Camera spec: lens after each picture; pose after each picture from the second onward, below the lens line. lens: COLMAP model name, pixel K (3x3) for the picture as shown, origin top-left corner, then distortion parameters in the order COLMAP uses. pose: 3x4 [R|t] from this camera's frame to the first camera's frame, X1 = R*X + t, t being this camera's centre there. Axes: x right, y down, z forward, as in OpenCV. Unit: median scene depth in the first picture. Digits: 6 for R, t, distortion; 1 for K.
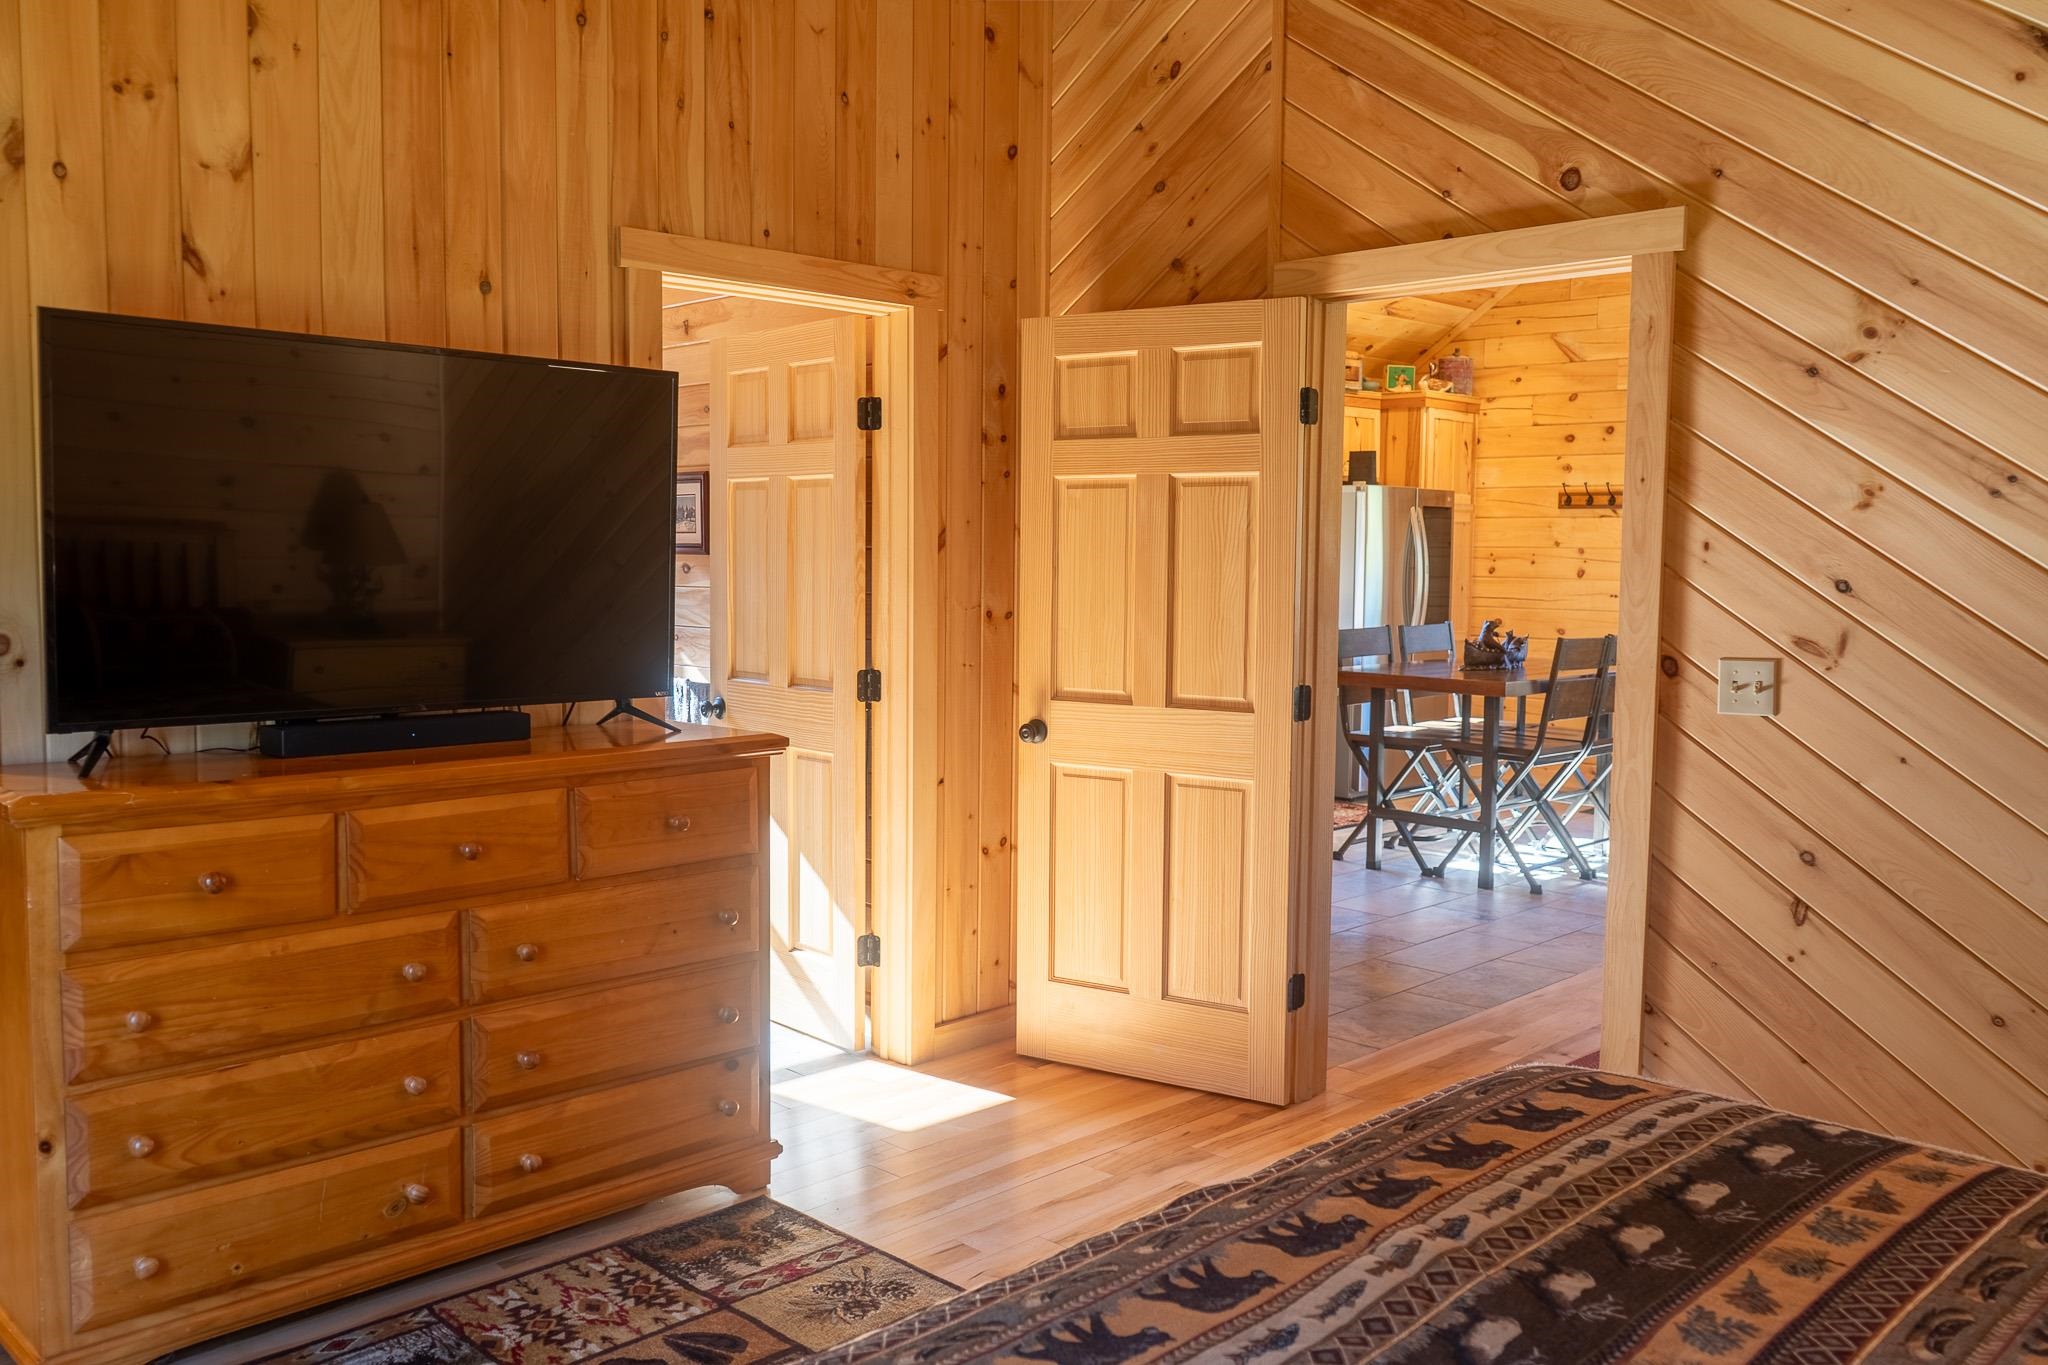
lens RADIAL K [[1639.4, 0, 1012.7], [0, 1639.4, 682.3], [0, 0, 1]] dist [-0.013573, 0.007910]
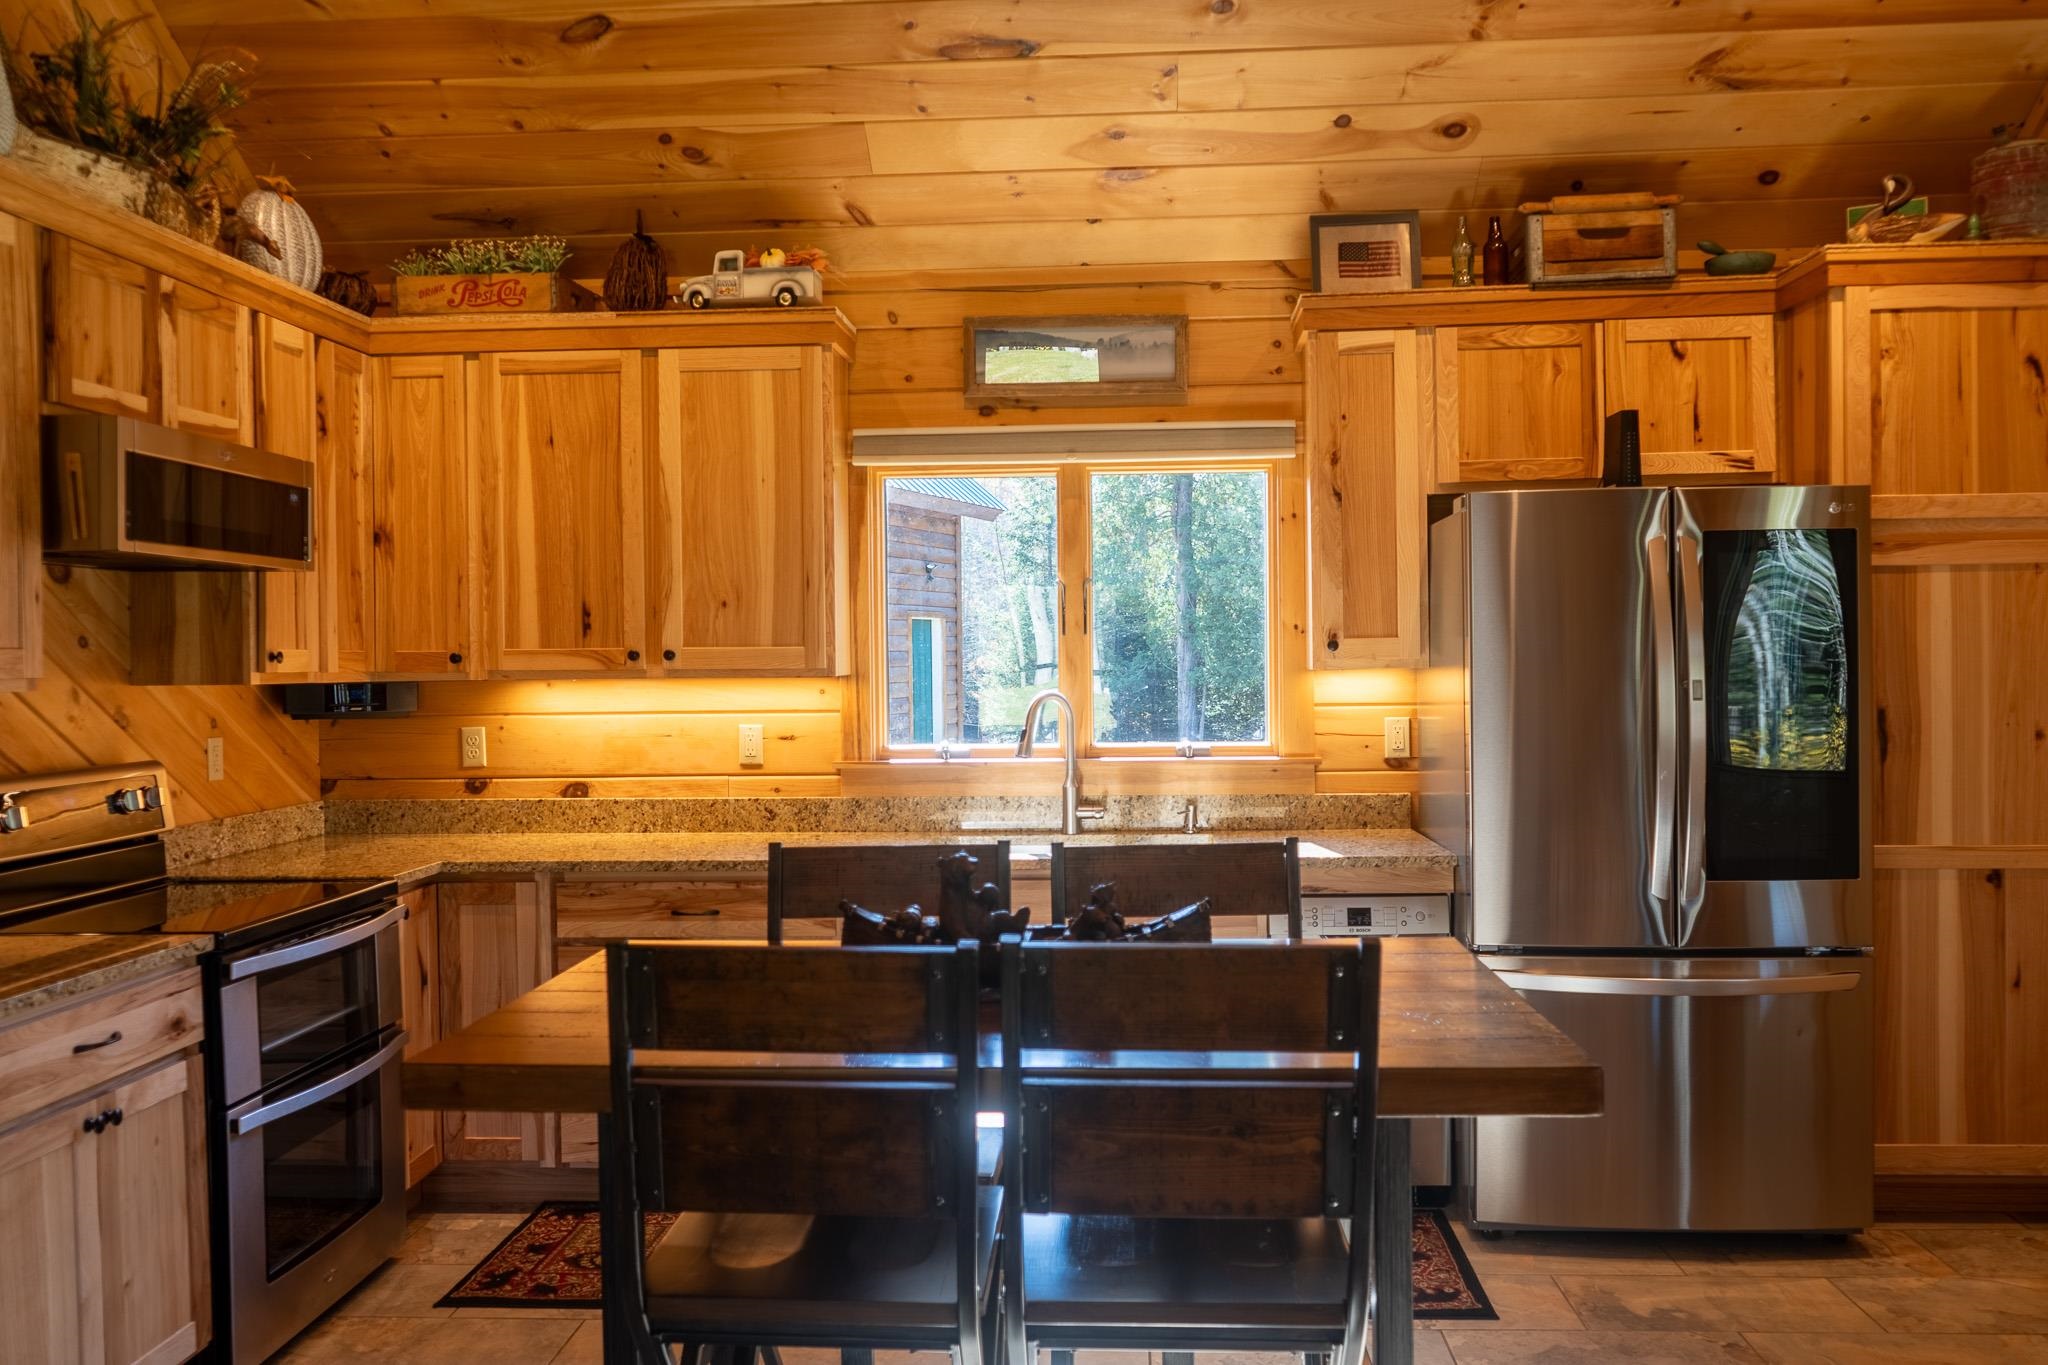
lens RADIAL K [[1639.4, 0, 1024.4], [0, 1639.4, 682.1], [0, 0, 1]] dist [-0.013573, 0.007910]
pose [[0.665652, -0.007320, -0.746226, 0.420450], [-0.041268, 0.998061, -0.046603, -0.043875], [0.745120, 0.061817, 0.664059, 0.591328]]
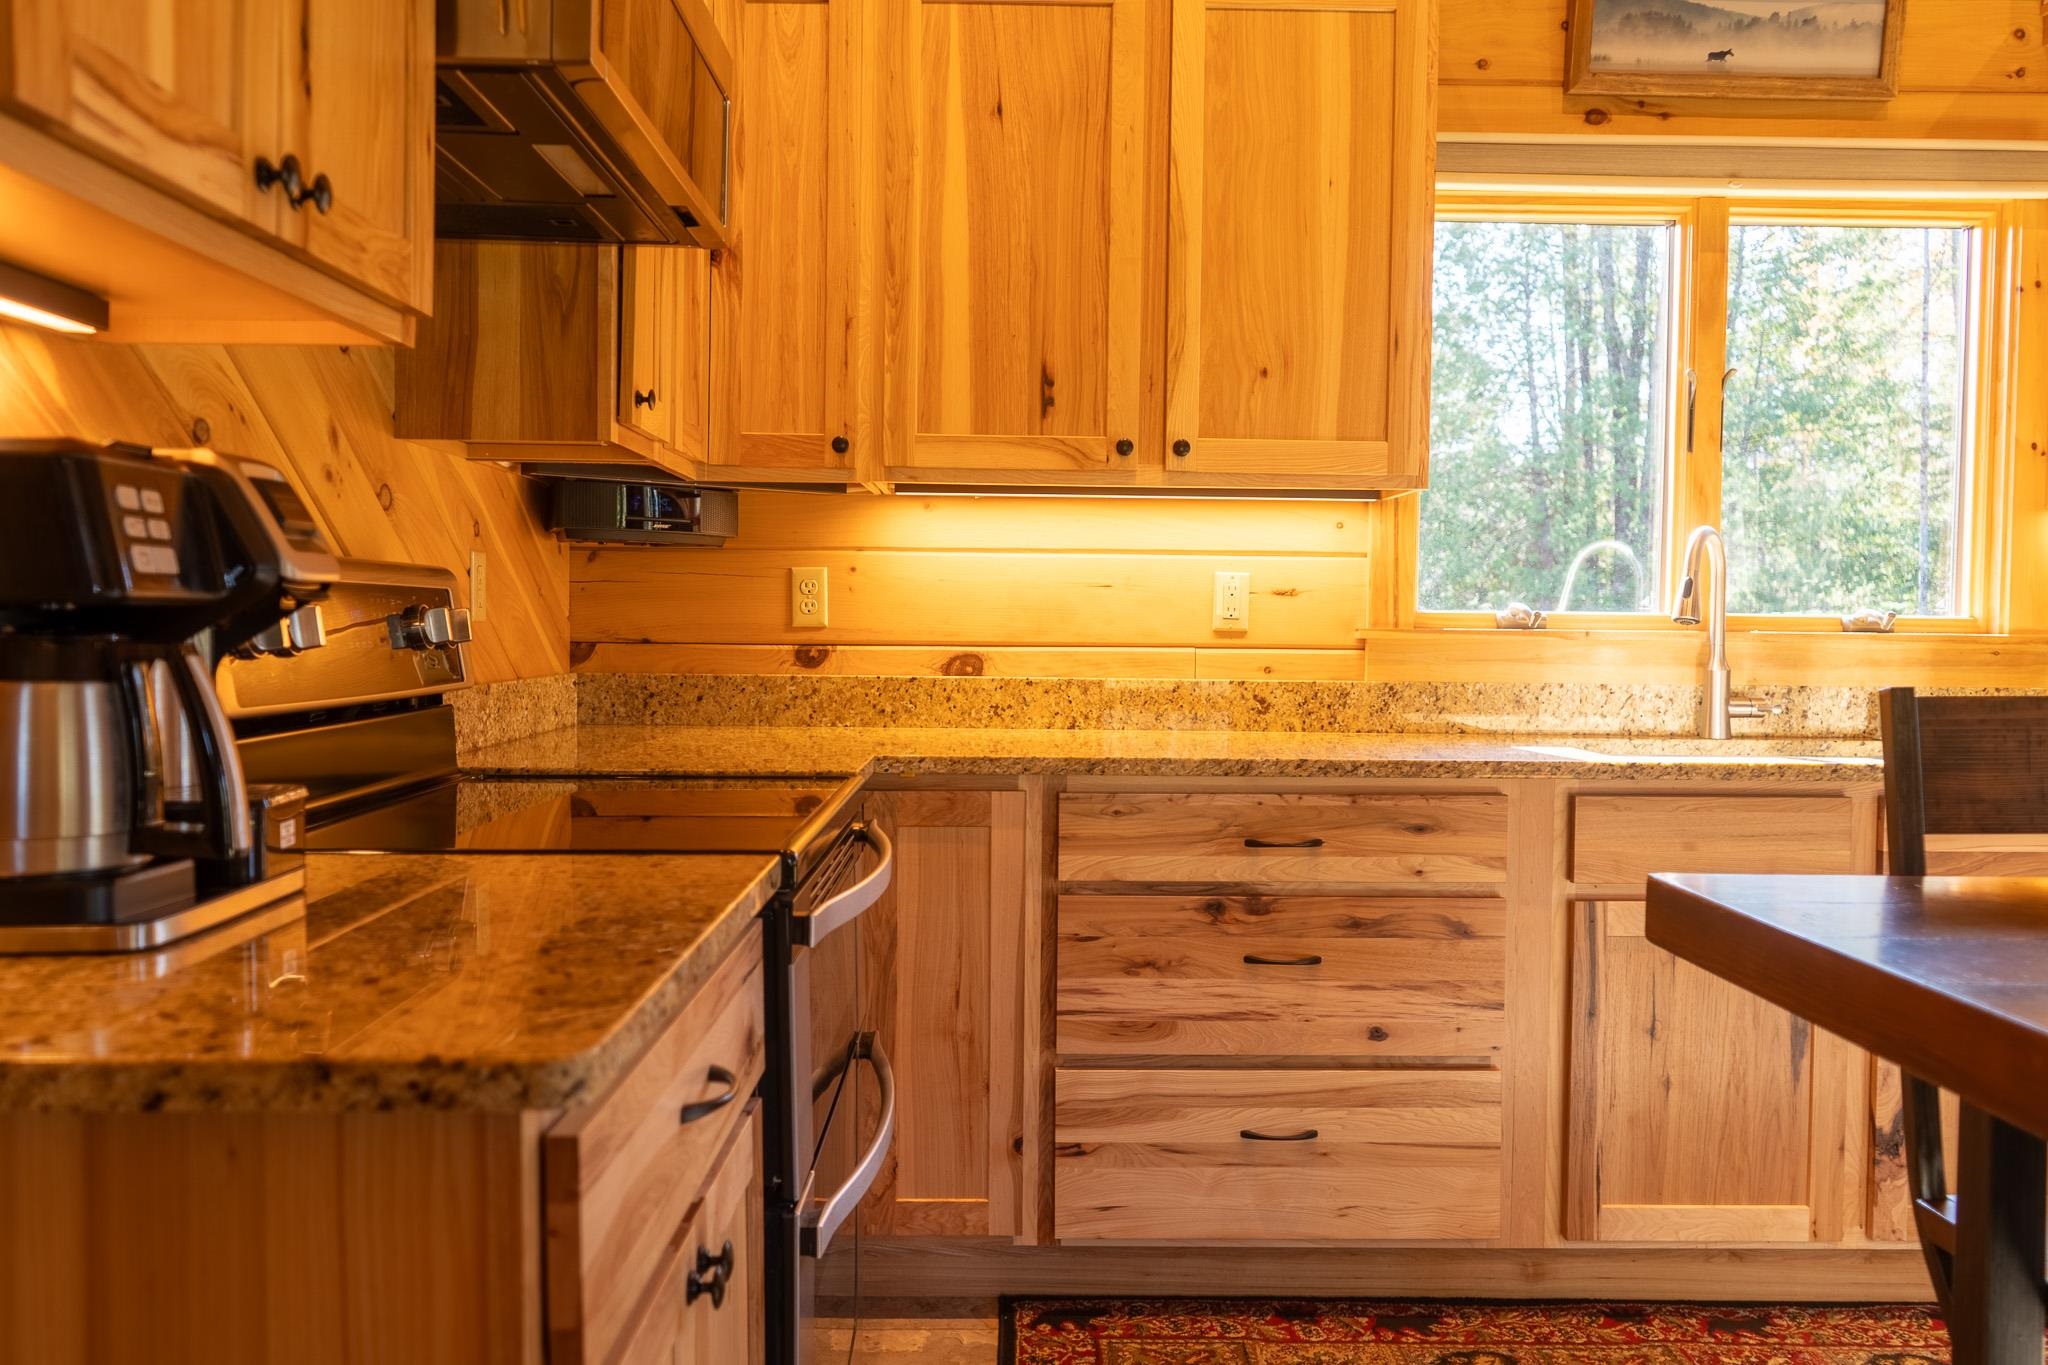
lens RADIAL K [[1639.4, 0, 1016.8], [0, 1639.4, 681.9], [0, 0, 1]] dist [-0.013573, 0.007910]
pose [[0.717084, 0.021502, -0.696655, 0.200996], [-0.059074, 0.997802, -0.030009, -0.016161], [0.694478, 0.062673, 0.716779, 0.590848]]
